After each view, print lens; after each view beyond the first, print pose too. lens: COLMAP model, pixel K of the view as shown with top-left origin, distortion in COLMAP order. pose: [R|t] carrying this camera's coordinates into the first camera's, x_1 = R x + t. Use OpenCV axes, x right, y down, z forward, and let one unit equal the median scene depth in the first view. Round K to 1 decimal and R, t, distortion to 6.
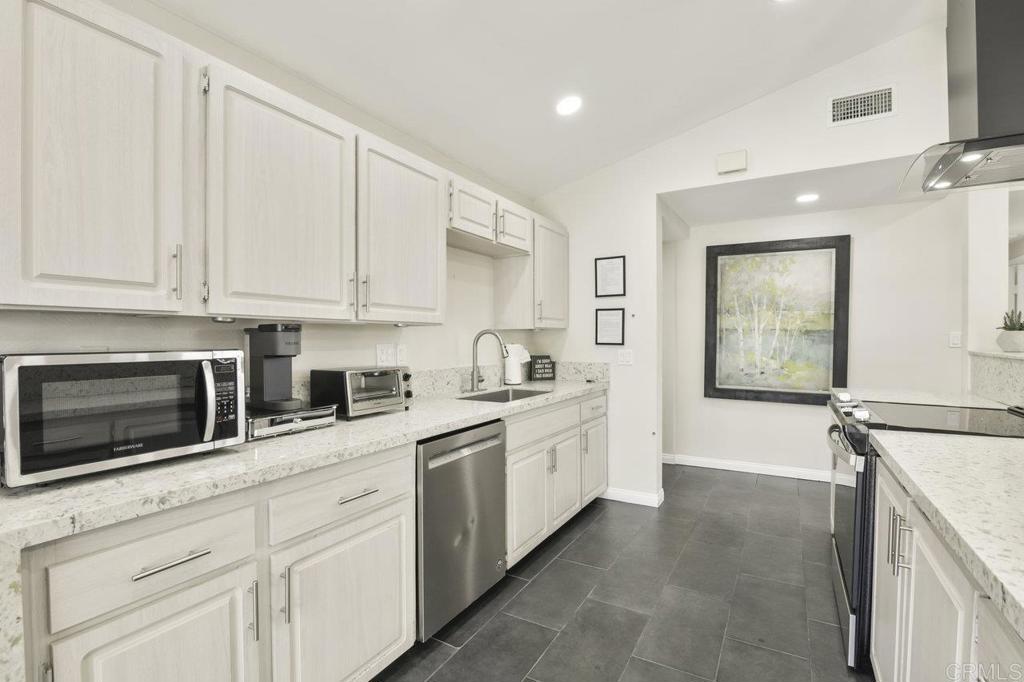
lens RADIAL K [[478.2, 0, 509.2], [0, 478.2, 344.5], [0, 0, 1]] dist [-0.004961, -0.000423]
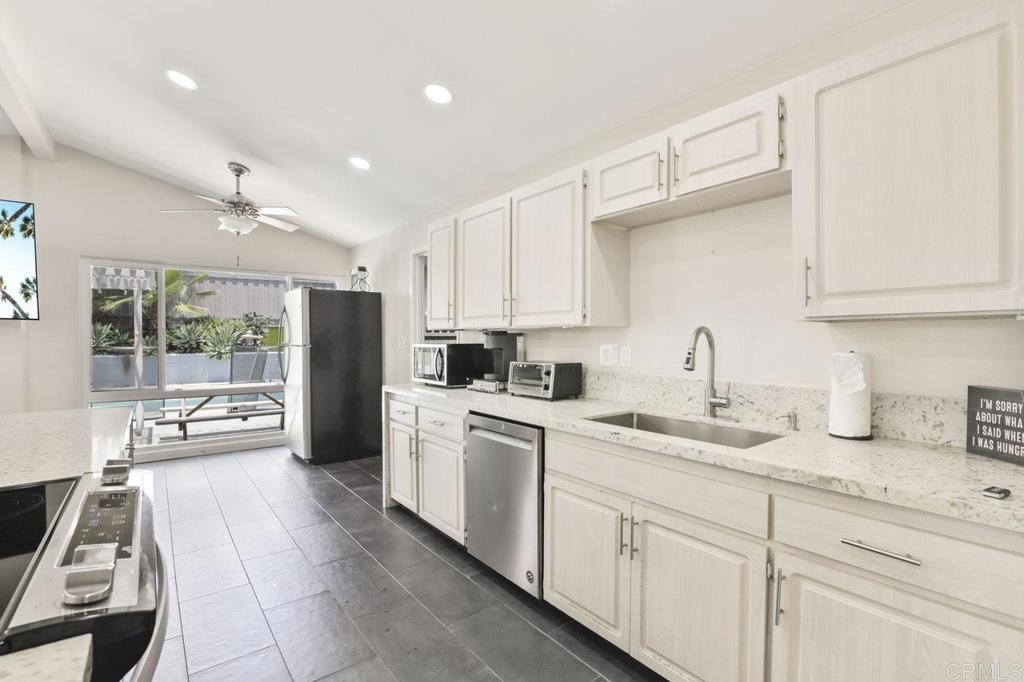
lens RADIAL K [[478.2, 0, 509.2], [0, 478.2, 344.5], [0, 0, 1]] dist [-0.004961, -0.000423]
pose [[-0.383448, 0.019962, -0.923347, 0.501885], [-0.004823, 0.999709, 0.023616, -0.015420], [0.923550, 0.013508, -0.383241, 0.763885]]
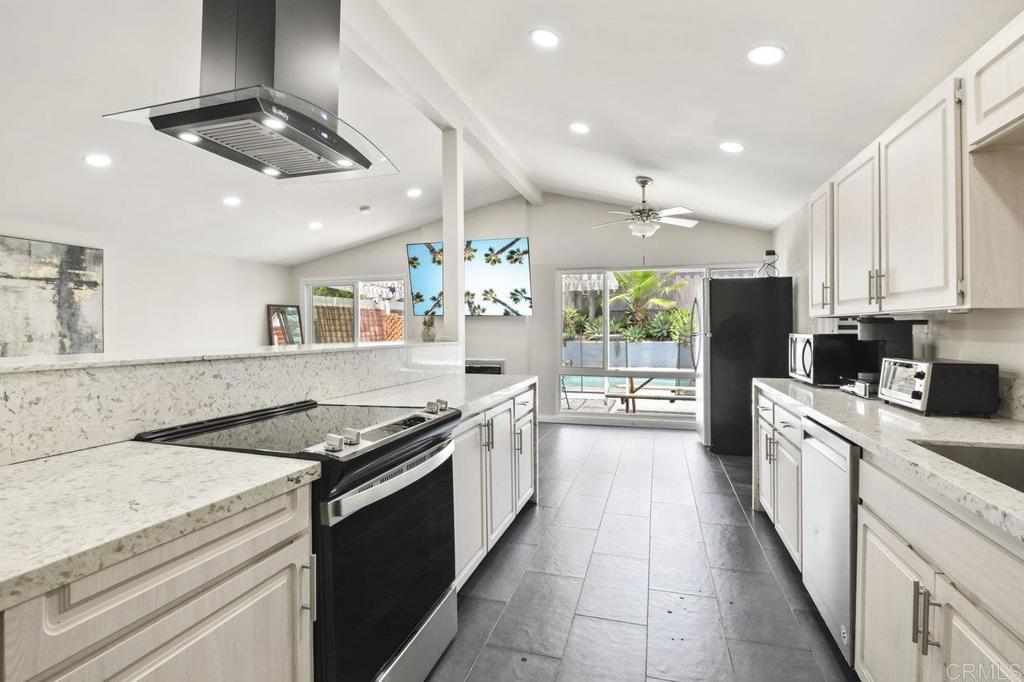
lens RADIAL K [[488.2, 0, 513.2], [0, 488.2, 330.3], [0, 0, 1]] dist [-0.001423, 0.000229]
pose [[-0.970020, 0.009543, -0.242836, 0.378774], [0.006249, 0.999878, 0.014332, -0.015083], [0.242943, 0.012384, -0.969961, 0.928447]]
